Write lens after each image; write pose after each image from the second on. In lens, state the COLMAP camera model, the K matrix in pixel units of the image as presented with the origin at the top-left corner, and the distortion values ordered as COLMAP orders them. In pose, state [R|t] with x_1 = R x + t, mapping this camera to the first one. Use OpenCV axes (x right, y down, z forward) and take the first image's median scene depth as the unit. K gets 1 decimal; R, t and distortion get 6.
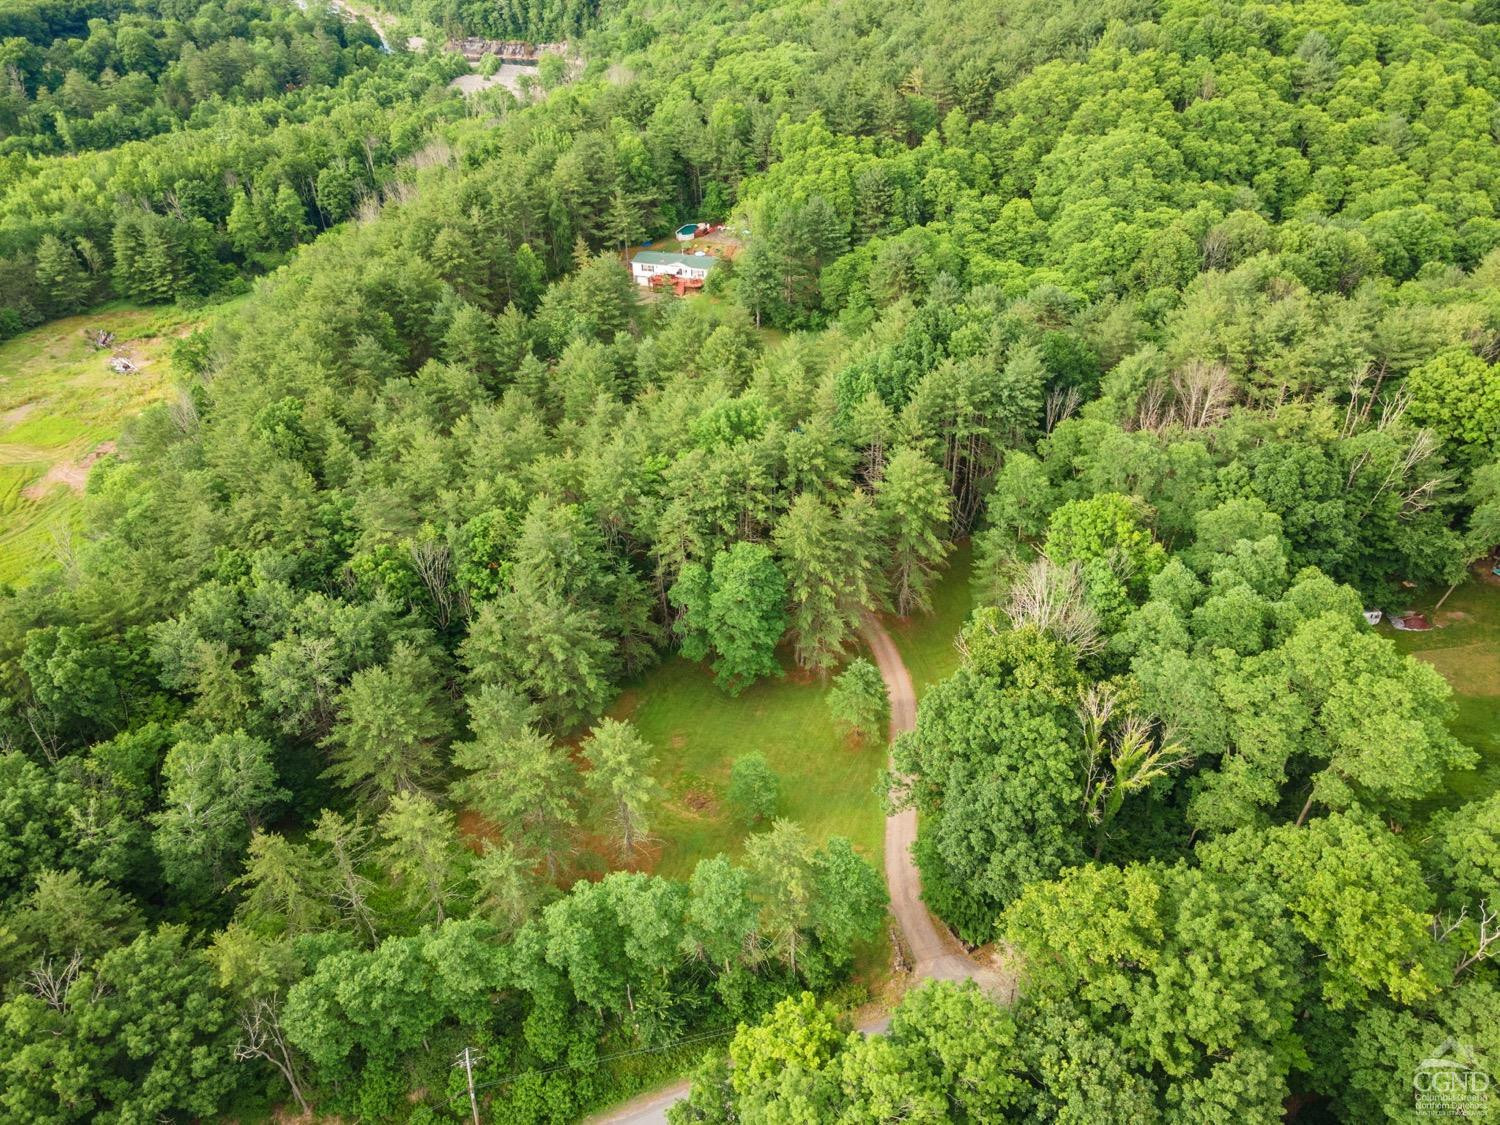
lens RADIAL K [[1084.7, 0, 755.1], [0, 1084.7, 566.9], [0, 0, 1]] dist [0.034432, 0.003943]
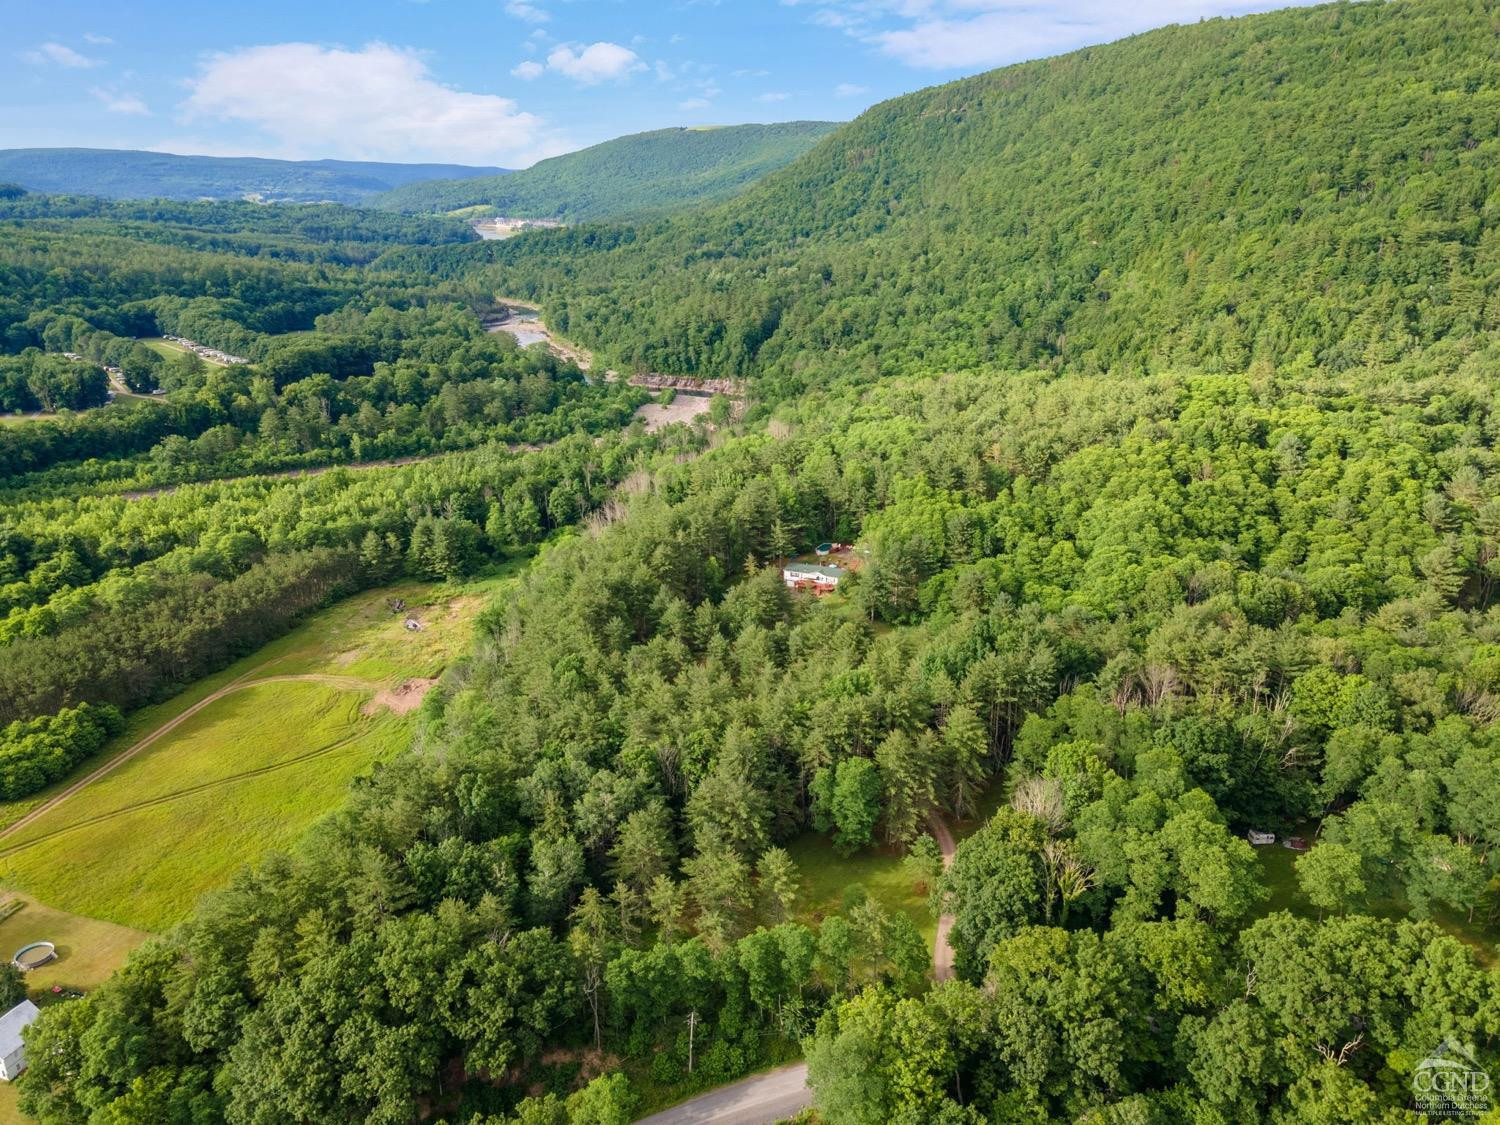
lens RADIAL K [[1084.7, 0, 755.1], [0, 1084.7, 566.9], [0, 0, 1]] dist [0.034432, 0.003943]
pose [[0.992898, 0.045213, -0.110041, 0.004619], [-0.071009, 0.967361, -0.243248, 0.091622], [0.095451, 0.249334, 0.963702, -0.556929]]
